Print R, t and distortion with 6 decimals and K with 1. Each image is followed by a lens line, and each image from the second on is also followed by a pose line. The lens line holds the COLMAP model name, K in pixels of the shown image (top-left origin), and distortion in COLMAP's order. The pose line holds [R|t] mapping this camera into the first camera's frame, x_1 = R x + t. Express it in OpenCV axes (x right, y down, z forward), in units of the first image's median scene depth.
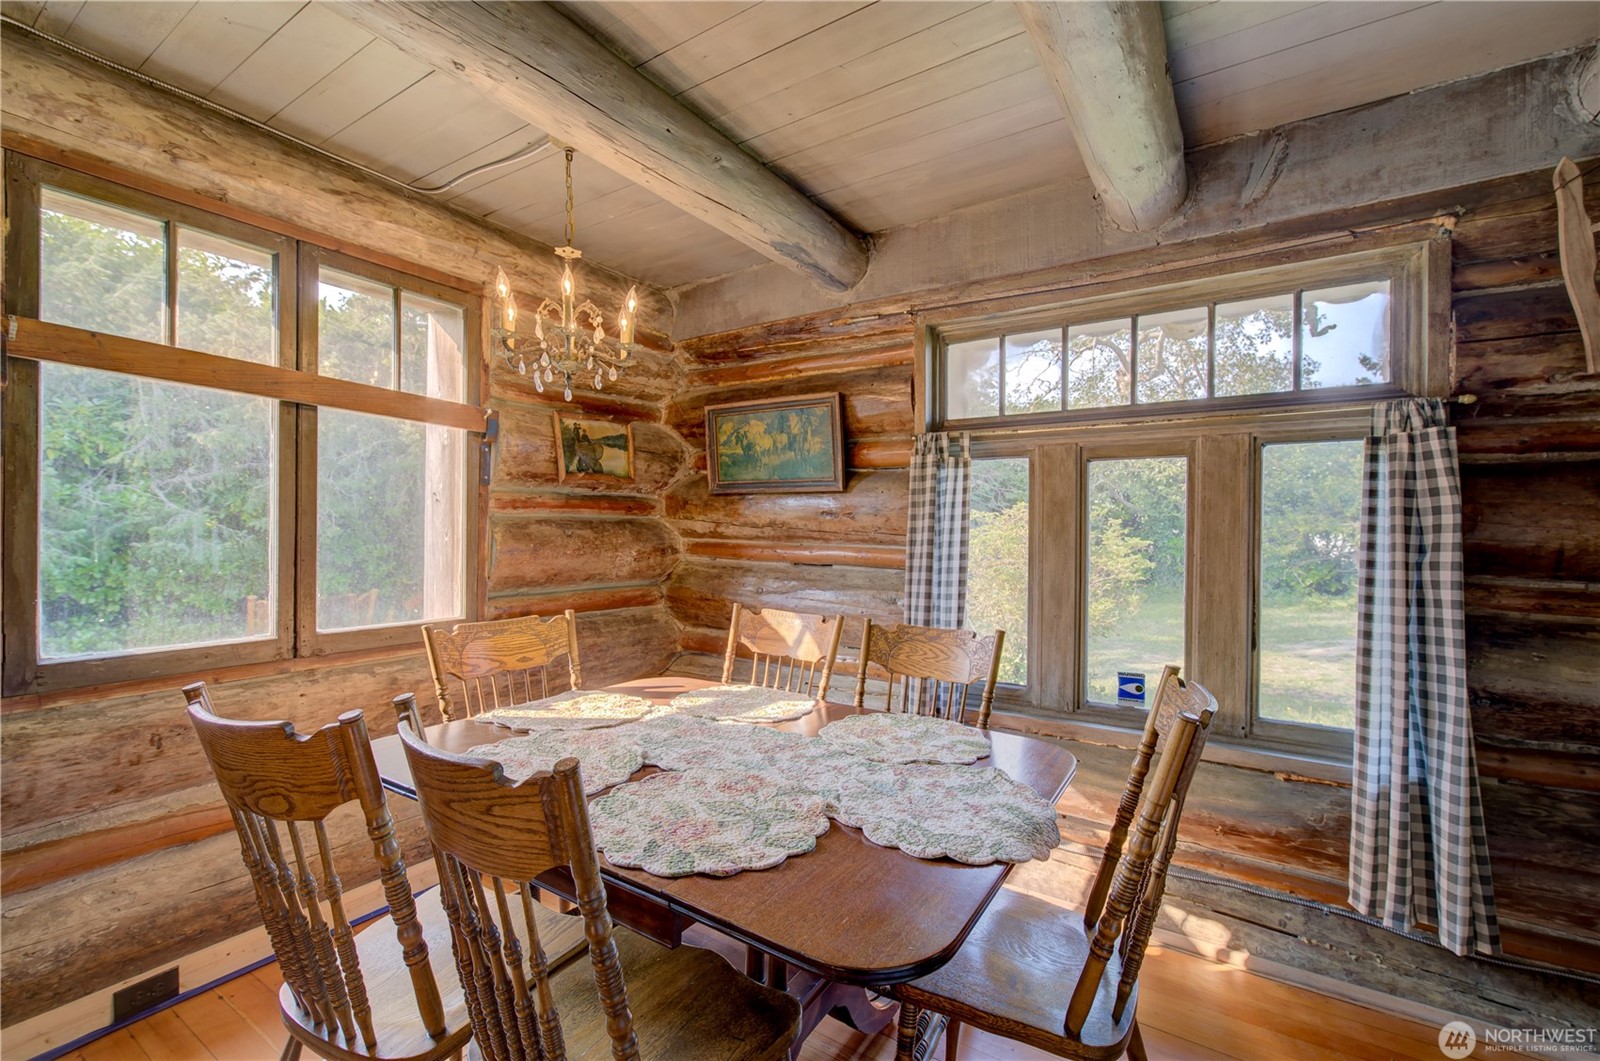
lens RADIAL K [[673.0, 0, 803.0], [0, 673.0, 532.1], [0, 0, 1]] dist [-0.002609, -0.000313]
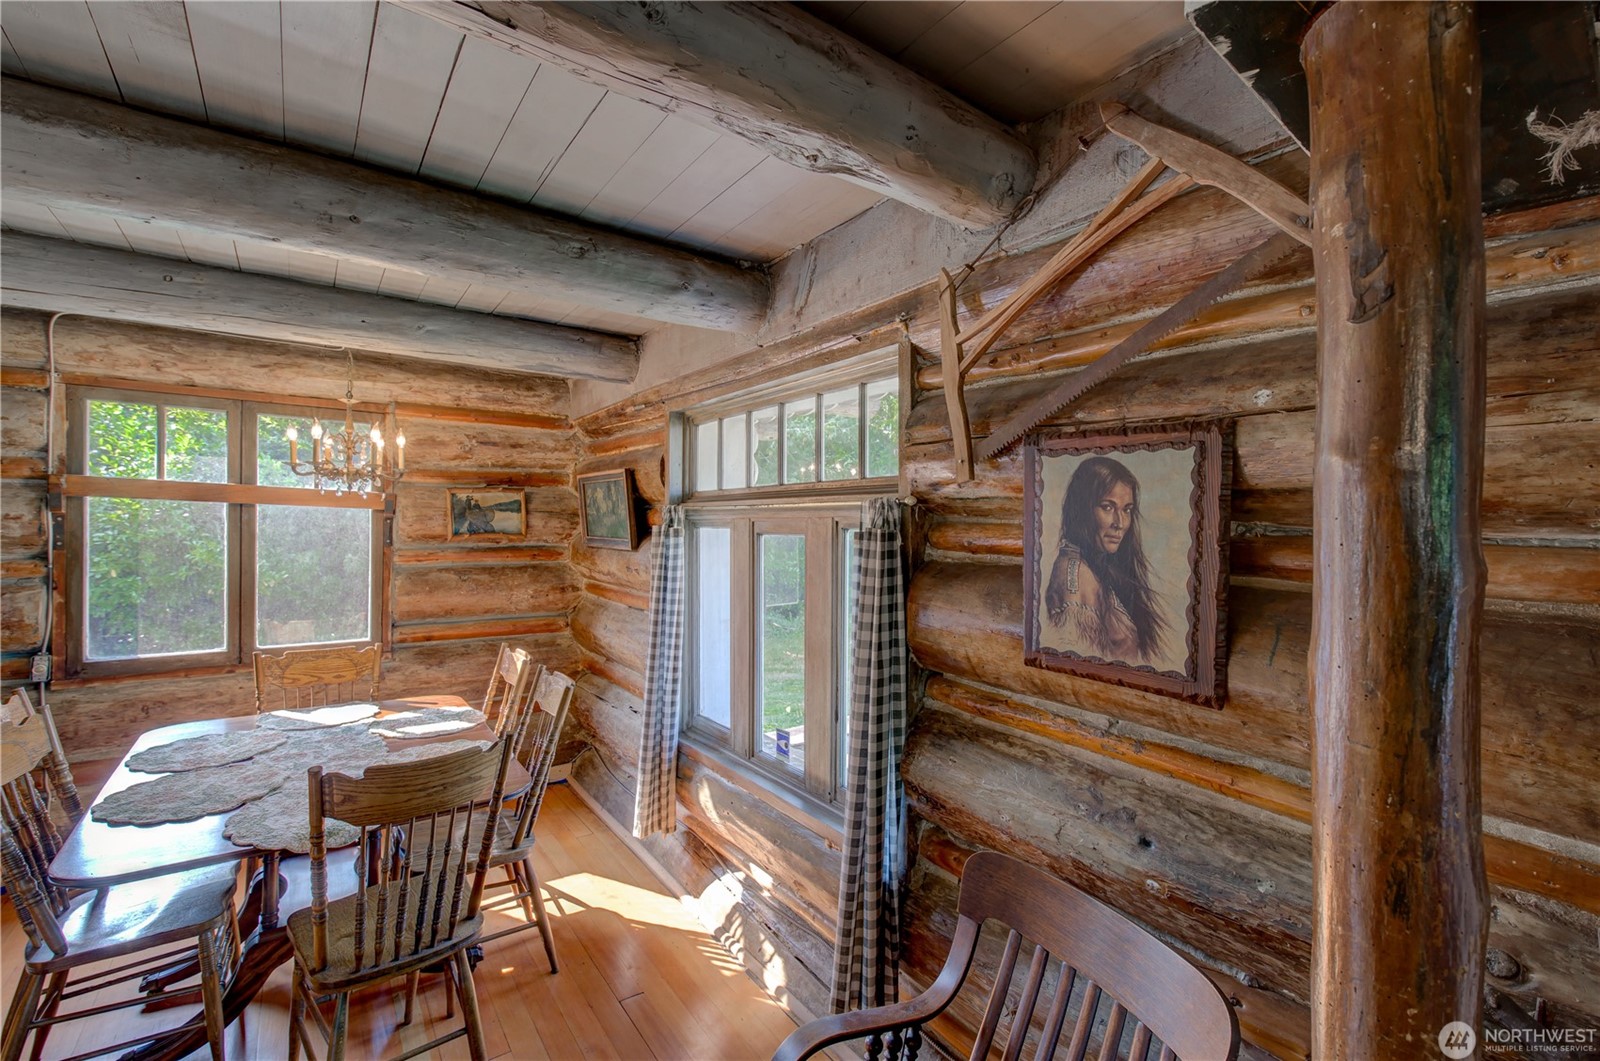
lens RADIAL K [[673.0, 0, 805.8], [0, 673.0, 531.8], [0, 0, 1]] dist [-0.002609, -0.000313]
pose [[0.936215, 0.004782, -0.351395, 0.825245], [-0.004488, 0.999989, 0.001650, -0.104536], [0.351399, 0.000032, 0.936226, -0.011792]]
